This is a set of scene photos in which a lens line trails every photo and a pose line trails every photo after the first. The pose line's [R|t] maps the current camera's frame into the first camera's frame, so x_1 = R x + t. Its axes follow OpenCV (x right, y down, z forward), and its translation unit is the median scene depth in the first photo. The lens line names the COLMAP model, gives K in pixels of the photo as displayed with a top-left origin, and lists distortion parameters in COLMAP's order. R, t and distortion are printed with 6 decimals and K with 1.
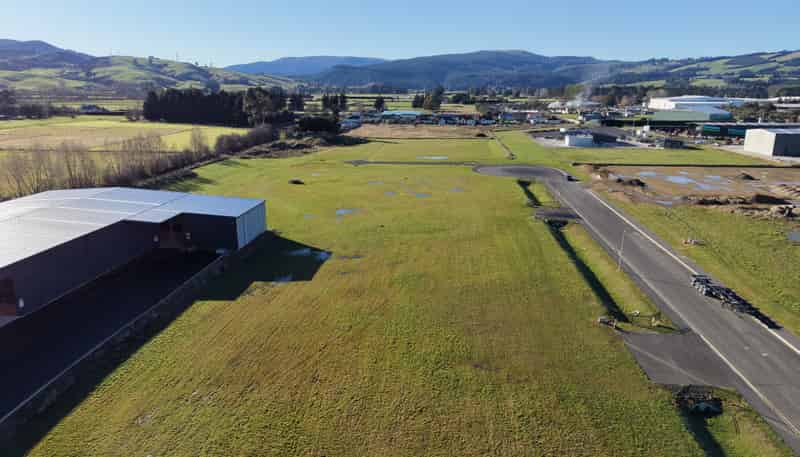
lens RADIAL K [[542.3, 0, 400.0], [0, 542.3, 228.5], [0, 0, 1]] dist [0.025016, -0.030354]
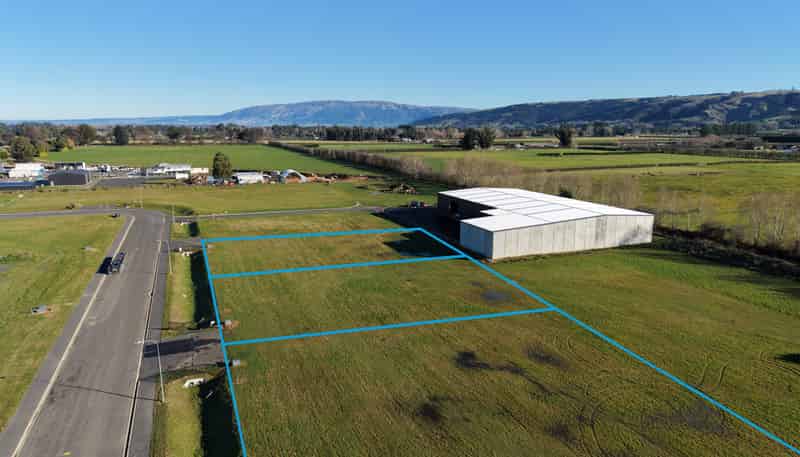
lens RADIAL K [[542.3, 0, 400.0], [0, 542.3, 228.5], [0, 0, 1]] dist [0.025016, -0.030354]
pose [[-0.898400, 0.075875, -0.432575, 0.410571], [-0.115648, 0.909329, 0.399684, -0.498834], [0.423679, 0.409102, -0.808166, 1.915503]]
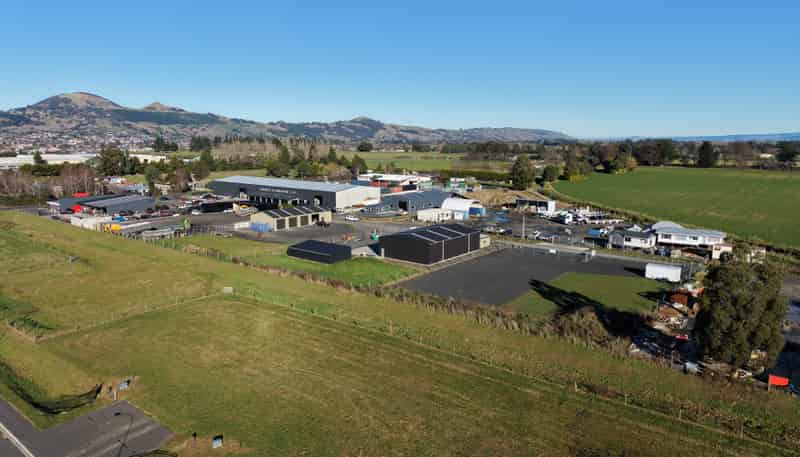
lens RADIAL K [[542.3, 0, 400.0], [0, 542.3, 228.5], [0, 0, 1]] dist [0.025016, -0.030354]
pose [[-0.832241, -0.095555, 0.546118, 0.217659], [0.132432, 0.922257, 0.363185, -0.242813], [-0.538365, 0.374580, -0.754886, 0.946191]]
